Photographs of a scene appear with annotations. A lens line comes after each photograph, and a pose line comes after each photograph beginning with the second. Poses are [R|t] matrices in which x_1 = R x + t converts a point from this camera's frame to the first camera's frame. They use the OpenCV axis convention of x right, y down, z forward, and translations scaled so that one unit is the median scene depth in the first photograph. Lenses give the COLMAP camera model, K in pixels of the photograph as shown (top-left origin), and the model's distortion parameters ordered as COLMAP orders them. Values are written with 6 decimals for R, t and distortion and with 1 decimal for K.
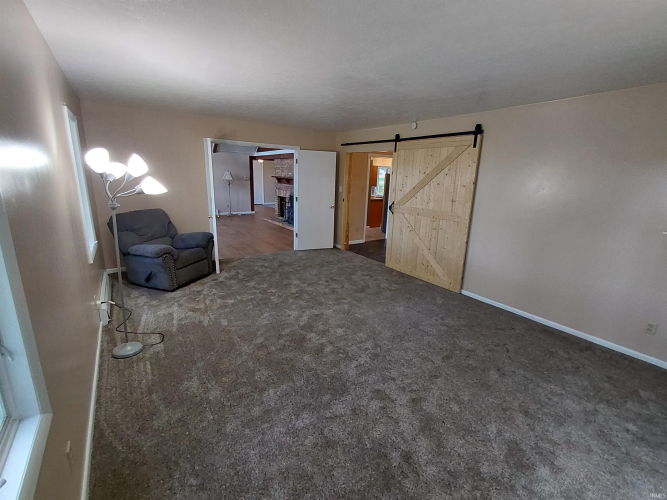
lens RADIAL K [[304.5, 0, 336.6], [0, 304.5, 249.9], [0, 0, 1]] dist [0.008415, -0.002678]
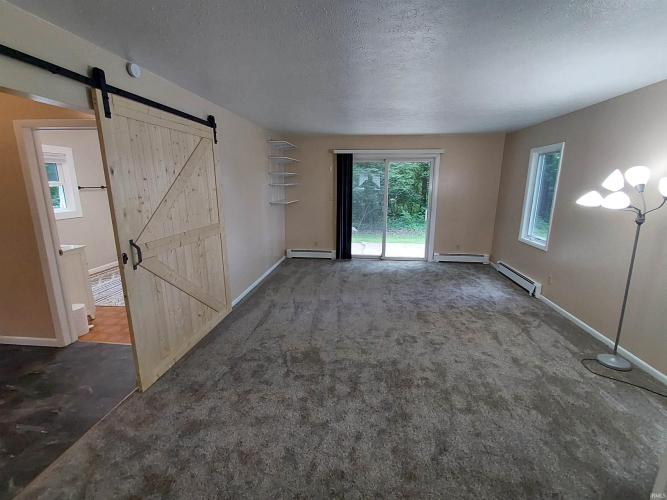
lens RADIAL K [[304.5, 0, 335.2], [0, 304.5, 250.9], [0, 0, 1]] dist [0.008415, -0.002678]
pose [[-0.756912, -0.172747, 0.630272, -0.142145], [0.137125, 0.900979, 0.411622, -0.137476], [-0.638968, 0.397988, -0.658274, 0.543943]]
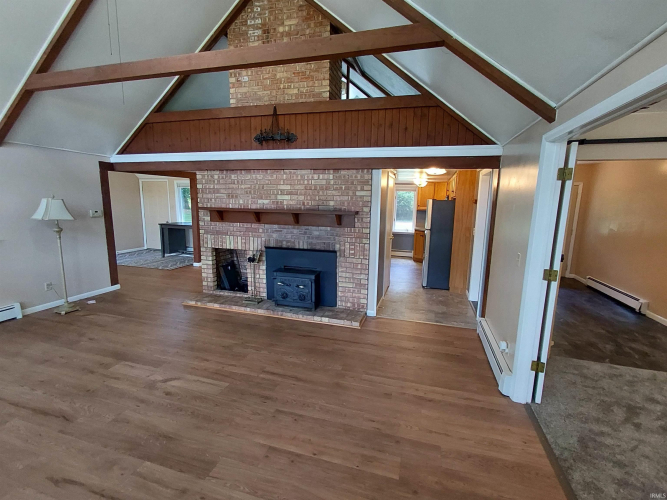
lens RADIAL K [[304.5, 0, 334.8], [0, 304.5, 247.6], [0, 0, 1]] dist [0.008415, -0.002678]
pose [[0.781656, -0.112158, 0.613543, -0.327574], [0.157123, 0.987383, -0.019678, -0.136502], [-0.603595, 0.111783, 0.789416, 0.504823]]
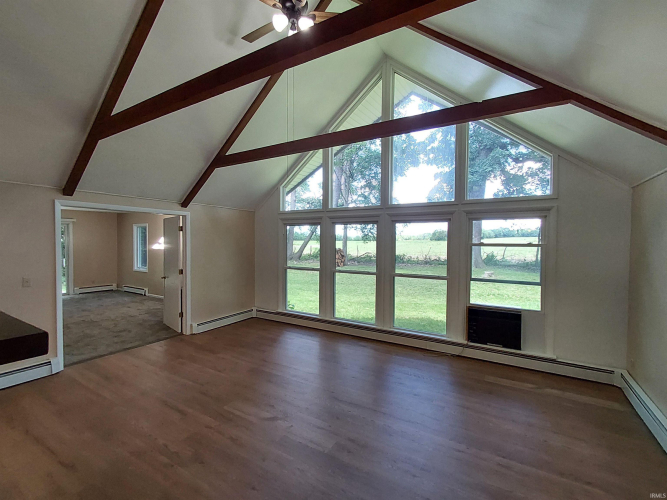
lens RADIAL K [[304.5, 0, 334.2], [0, 304.5, 246.8], [0, 0, 1]] dist [0.008415, -0.002678]
pose [[-0.915354, -0.025429, -0.401847, -0.229713], [-0.130274, 0.963029, 0.235804, -0.267207], [0.380994, 0.268194, -0.884825, 1.022655]]
